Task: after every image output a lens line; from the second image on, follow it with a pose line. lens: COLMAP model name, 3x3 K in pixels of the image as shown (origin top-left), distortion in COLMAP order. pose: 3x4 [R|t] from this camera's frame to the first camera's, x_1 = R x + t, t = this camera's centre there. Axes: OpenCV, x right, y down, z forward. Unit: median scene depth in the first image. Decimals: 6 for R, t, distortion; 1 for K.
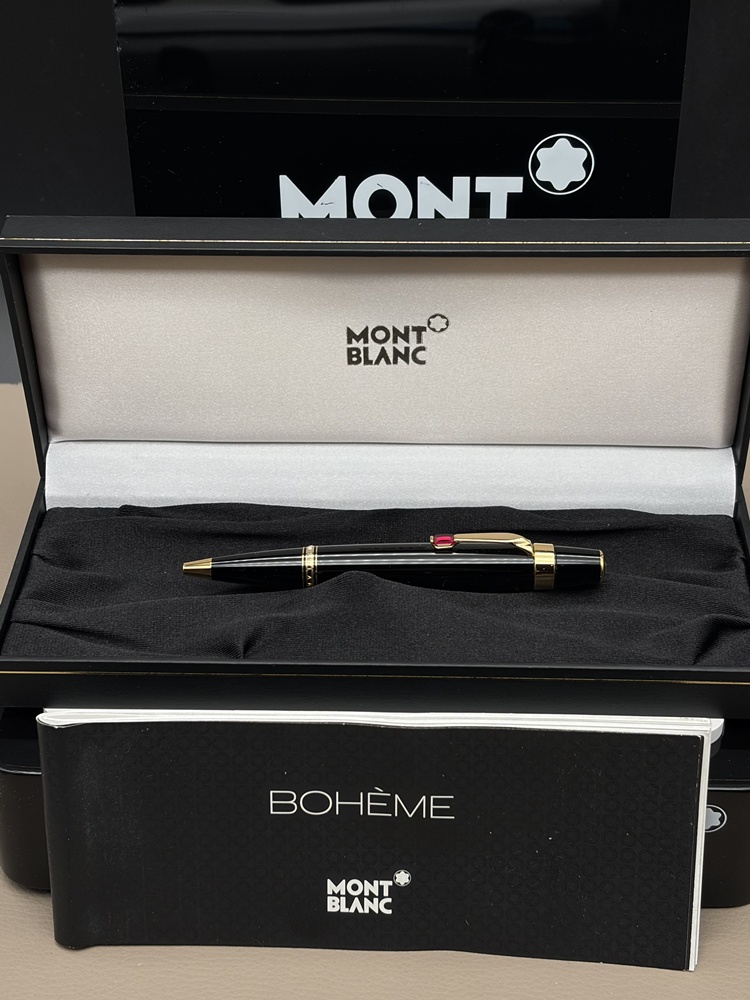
lens RADIAL K [[1716.3, 0, 375.0], [0, 1716.3, 500.0], [0, 0, 1]] dist [0.277166, -1.397878]
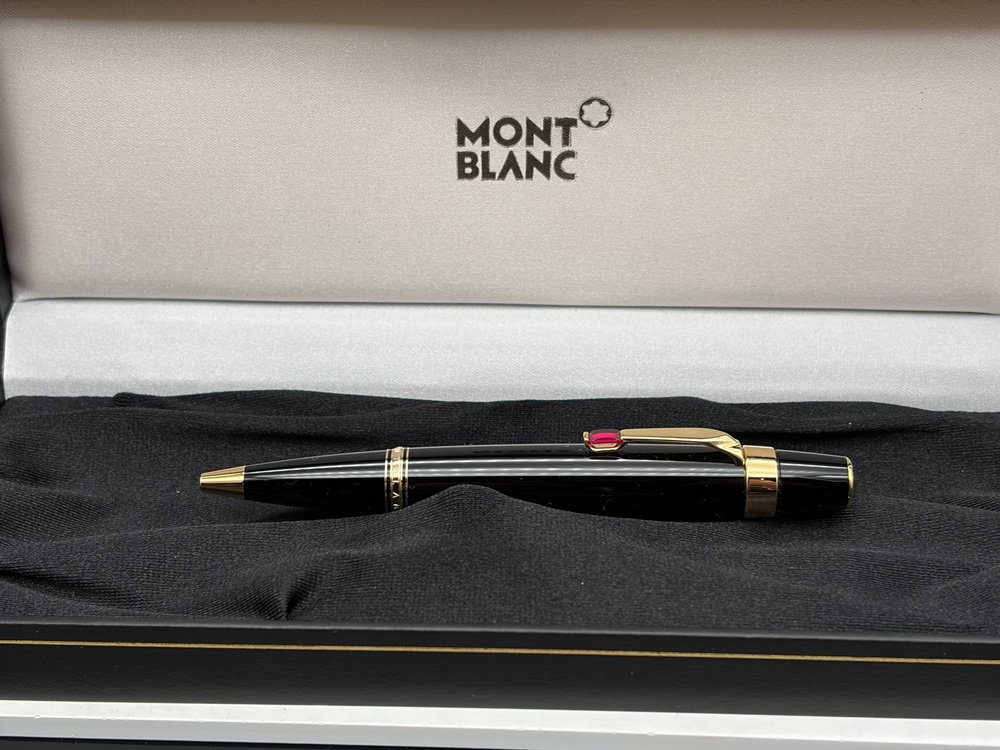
lens RADIAL K [[1716.3, 0, 500.0], [0, 1716.3, 375.0], [0, 0, 1]] dist [0.277166, -1.397878]
pose [[0.999939, 0.007033, 0.008521, -0.004837], [-0.006454, 0.997781, -0.066262, 0.041806], [-0.008968, 0.066203, 0.997766, 0.346786]]
